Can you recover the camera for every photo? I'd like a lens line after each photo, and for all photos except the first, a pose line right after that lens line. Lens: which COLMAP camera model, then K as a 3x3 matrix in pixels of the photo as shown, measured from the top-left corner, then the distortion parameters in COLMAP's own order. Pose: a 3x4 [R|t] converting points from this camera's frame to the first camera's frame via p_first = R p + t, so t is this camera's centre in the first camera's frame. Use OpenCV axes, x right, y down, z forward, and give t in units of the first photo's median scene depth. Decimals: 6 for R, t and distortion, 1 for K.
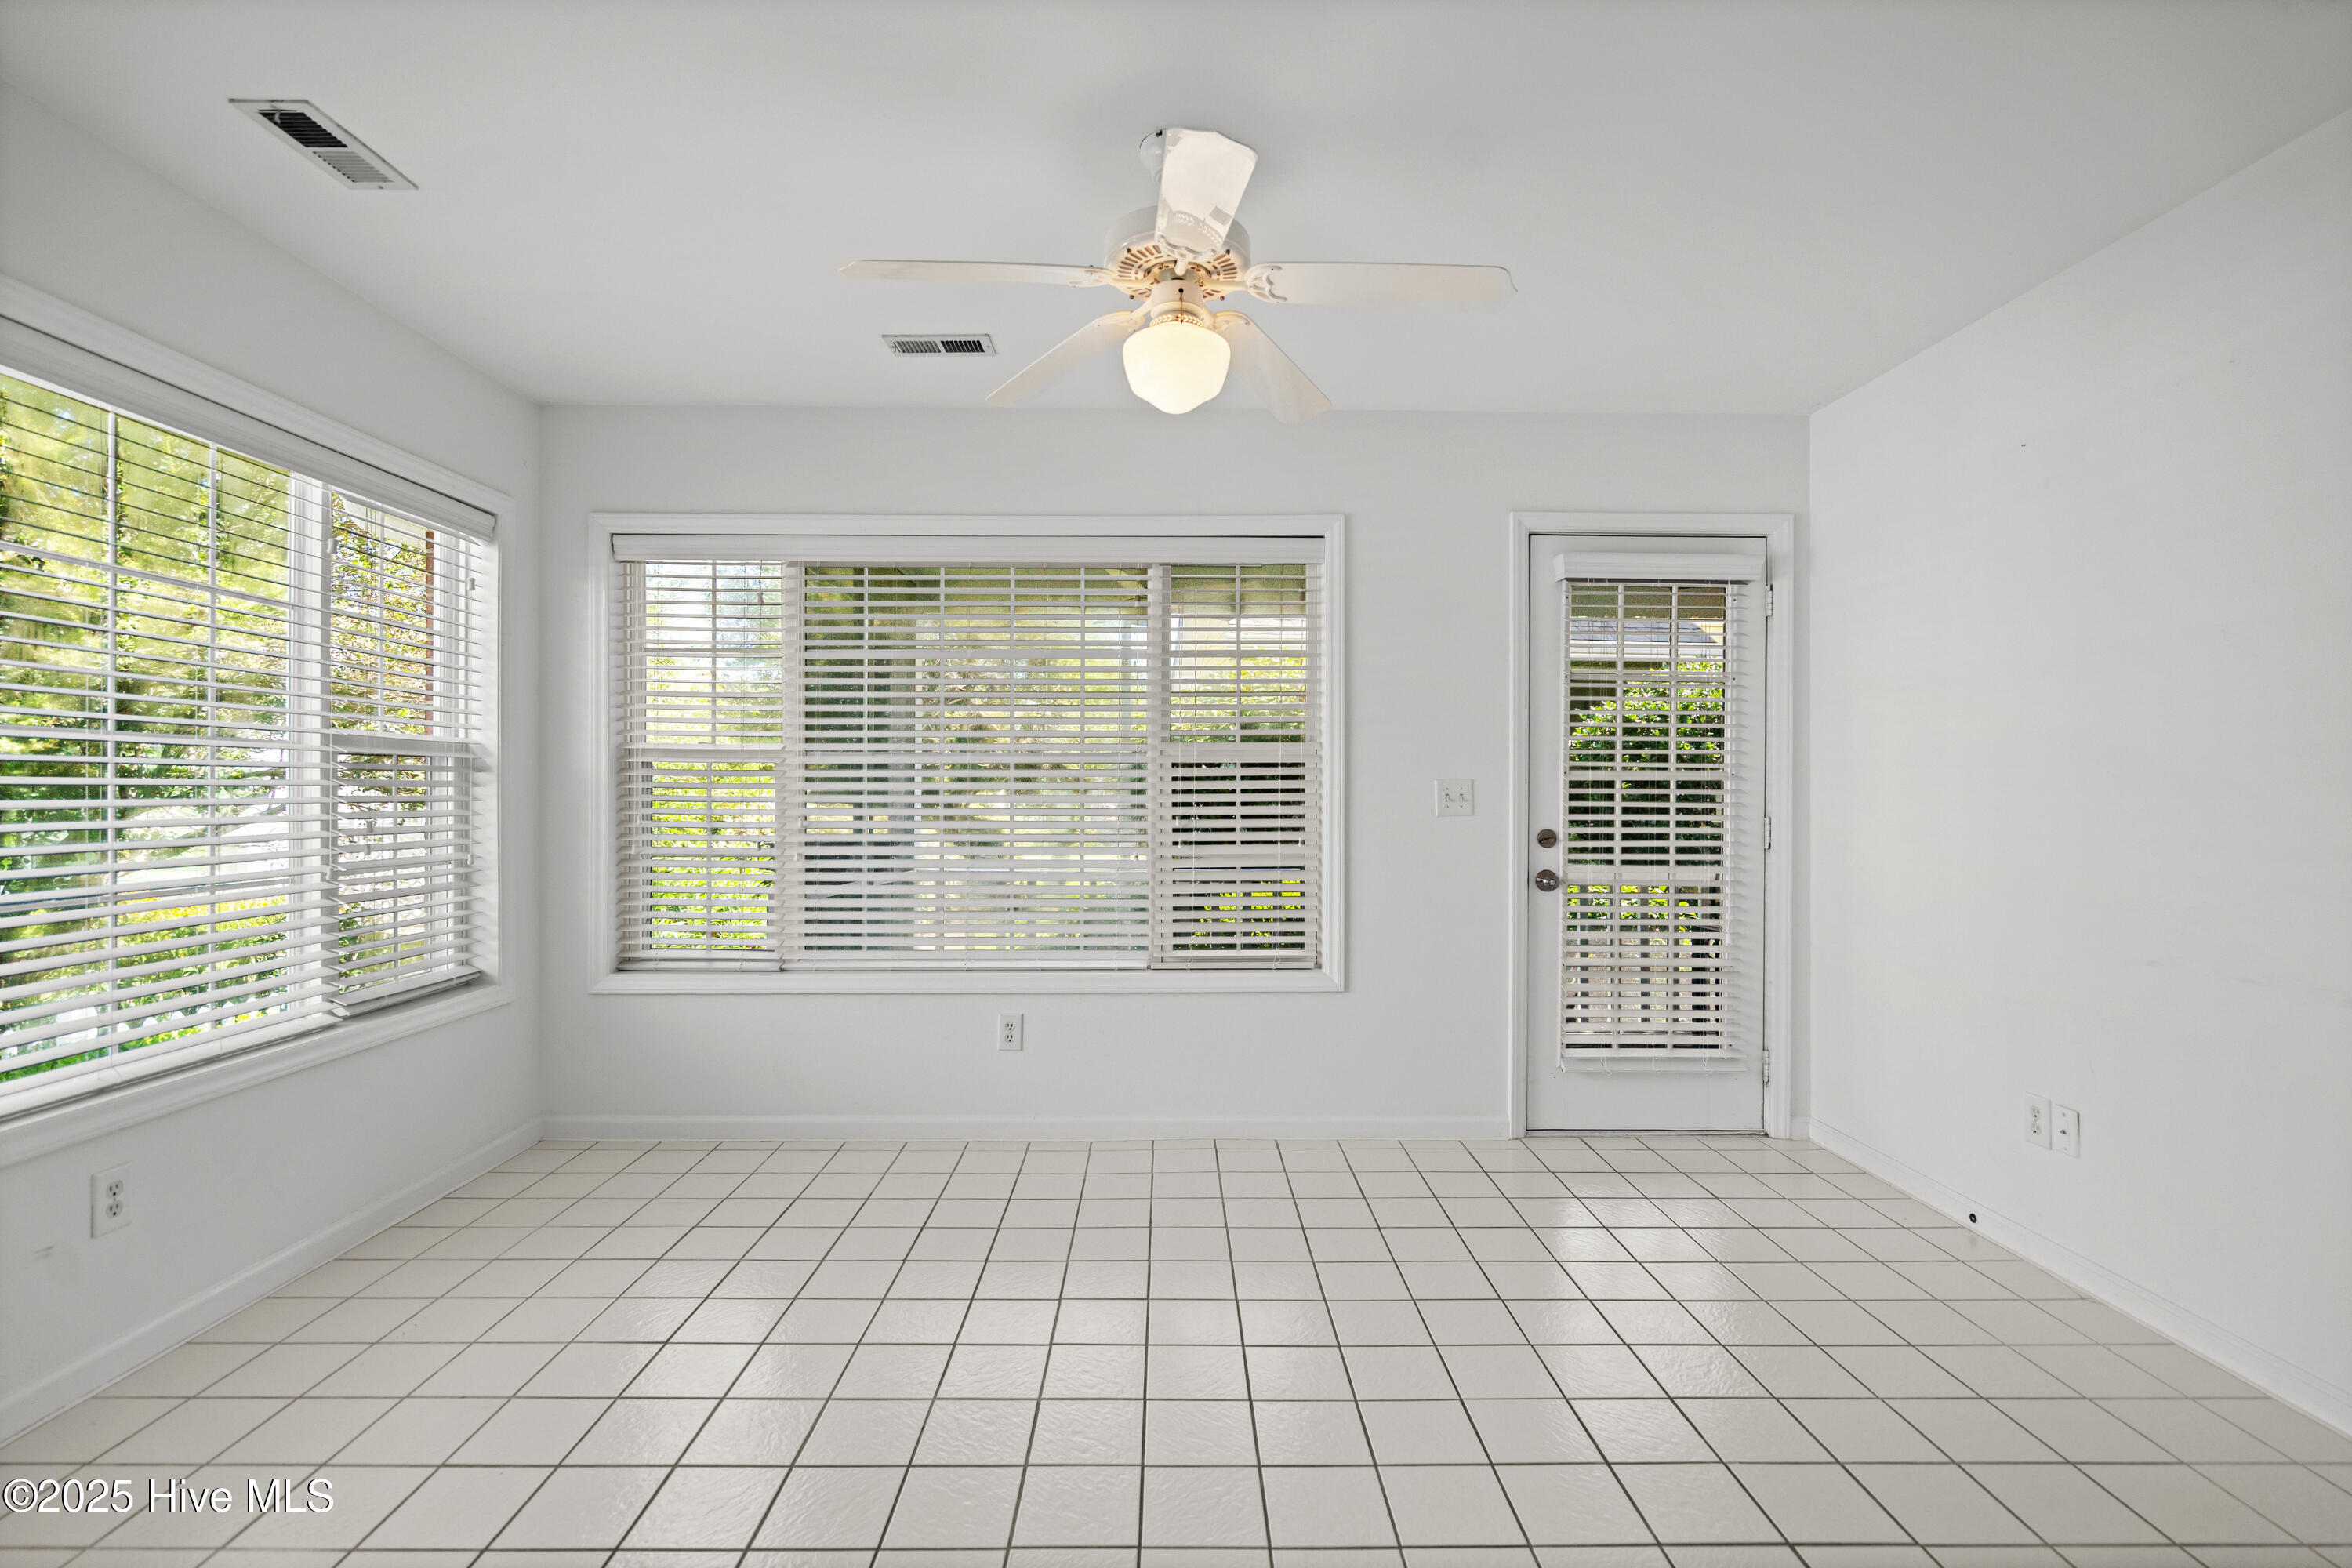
lens RADIAL K [[1075.9, 0, 1189.9], [0, 1075.9, 776.4], [0, 0, 1]] dist [-0.006109, 0.004066]
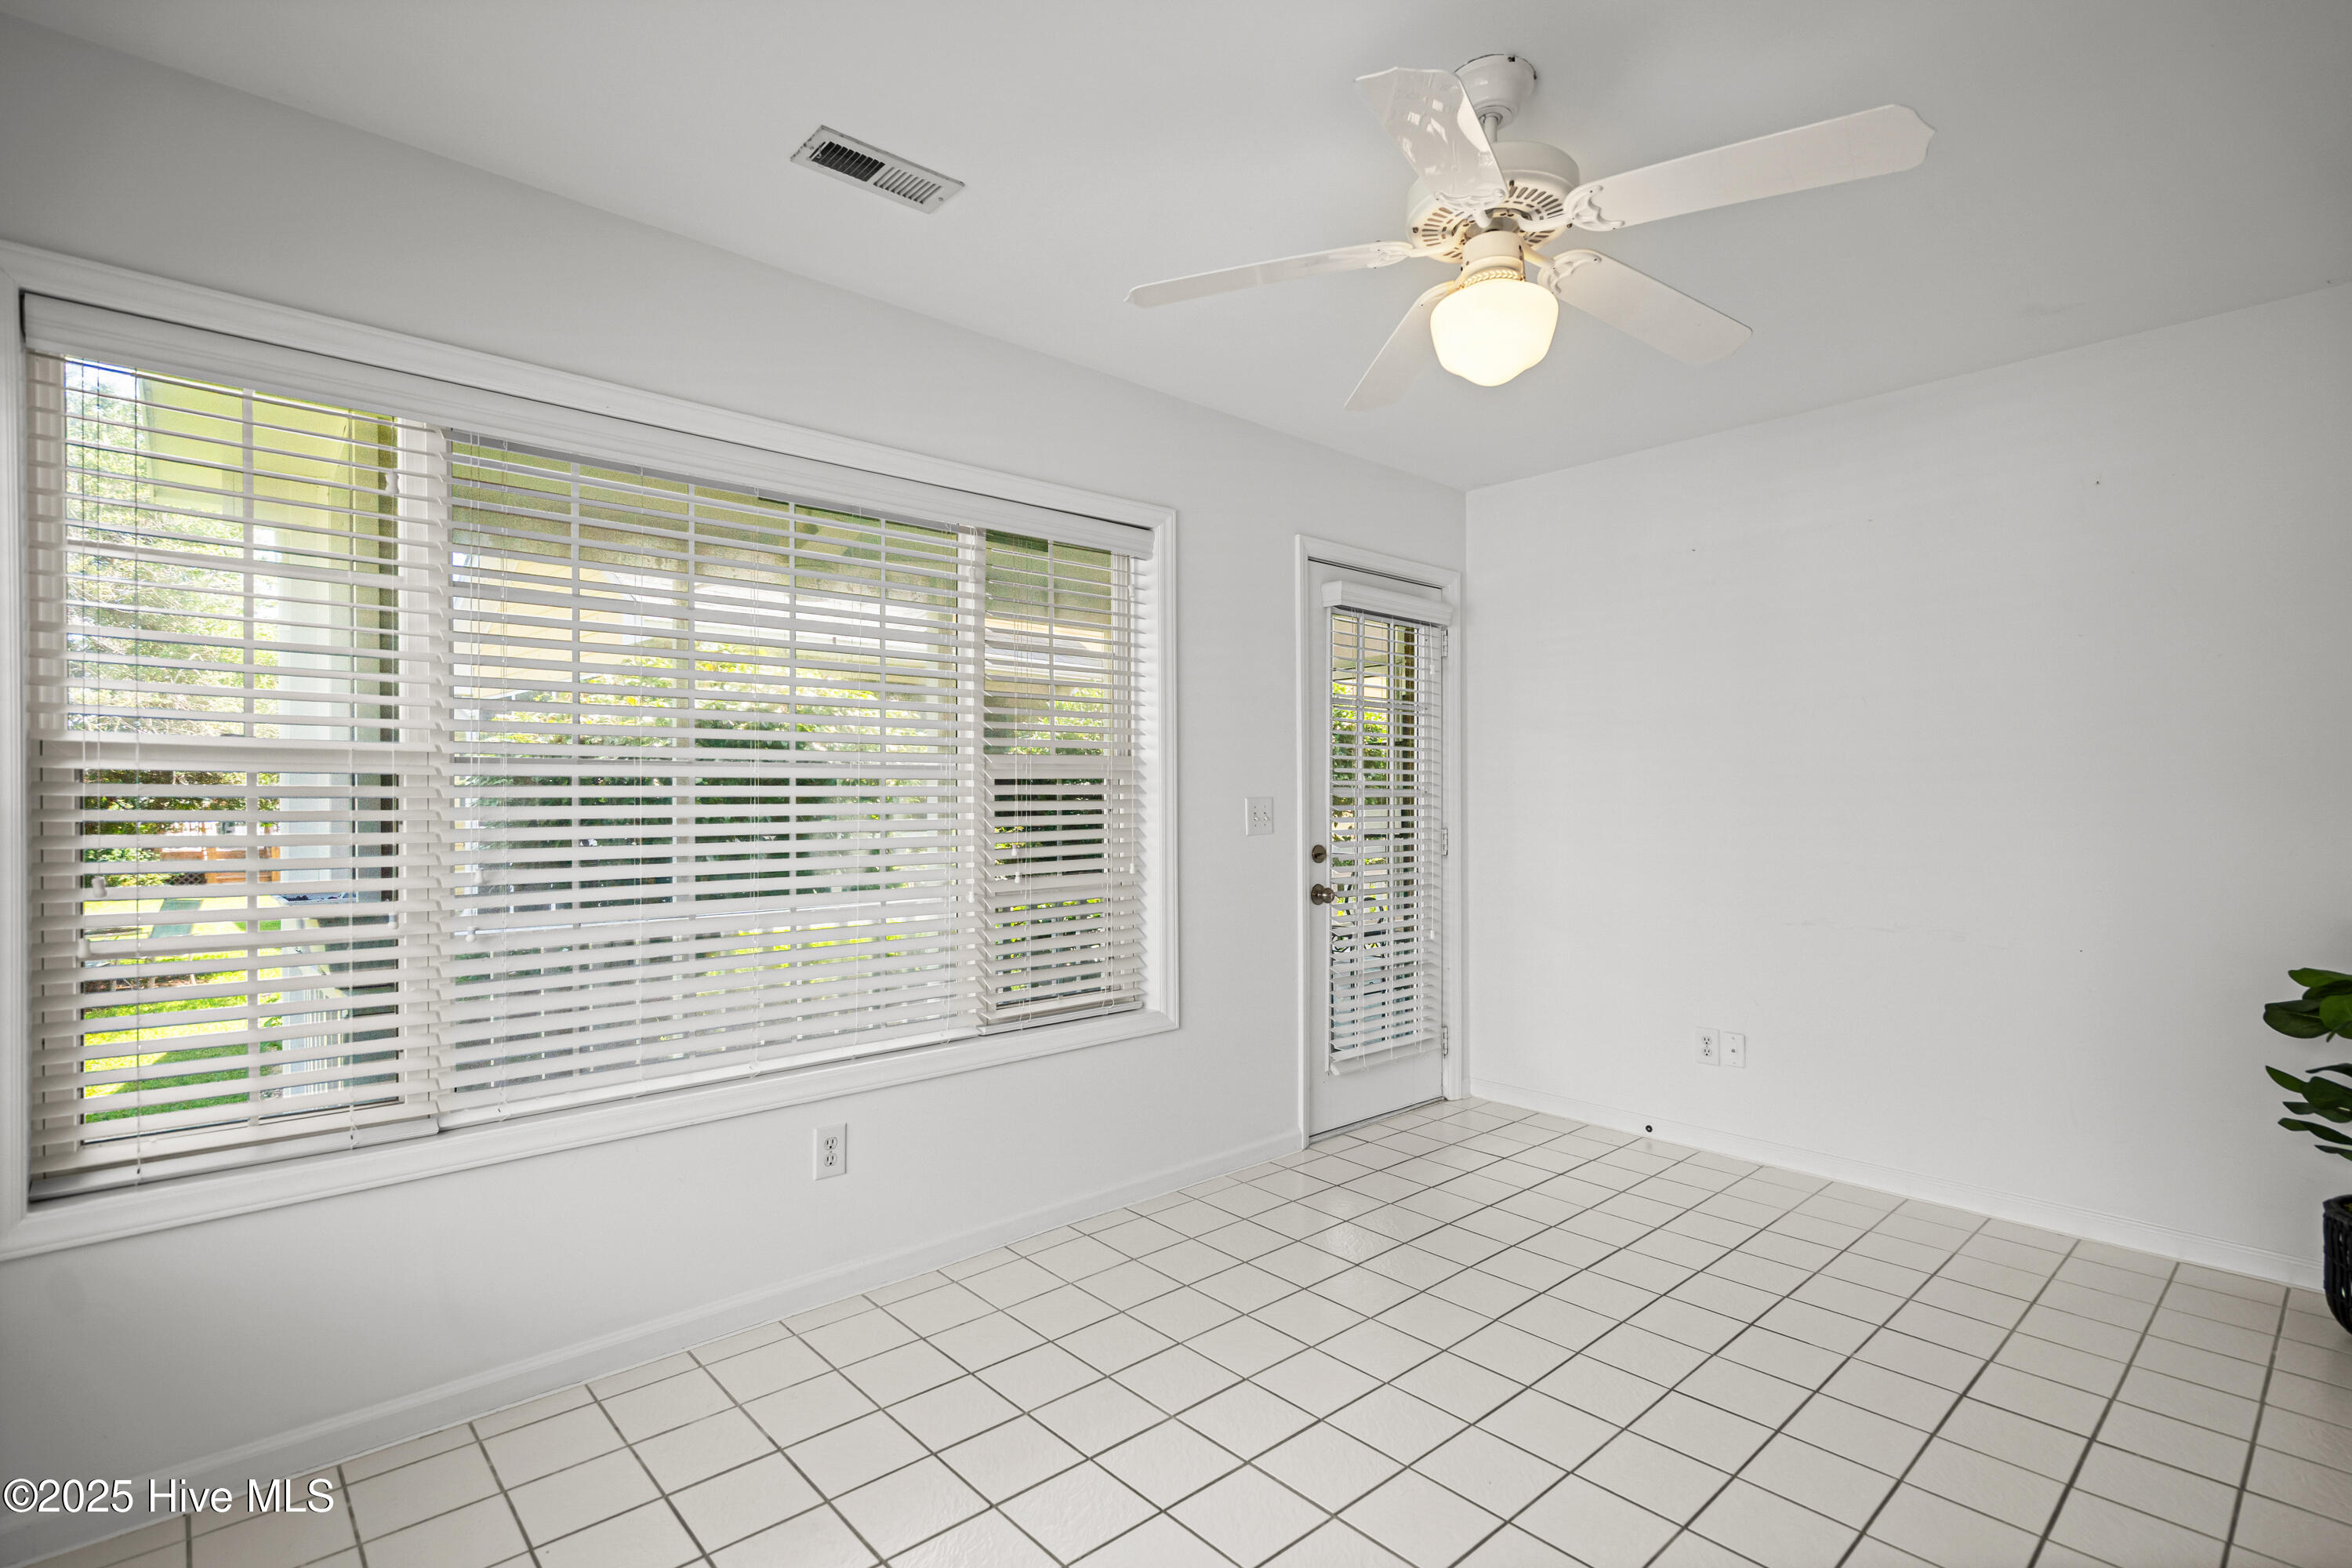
lens RADIAL K [[1075.9, 0, 1173.7], [0, 1075.9, 803.9], [0, 0, 1]] dist [-0.006109, 0.004066]
pose [[0.760646, -0.007816, 0.649119, -0.452890], [0.003097, 0.999960, 0.008411, 0.000087], [-0.649159, -0.004388, 0.760640, 0.303252]]
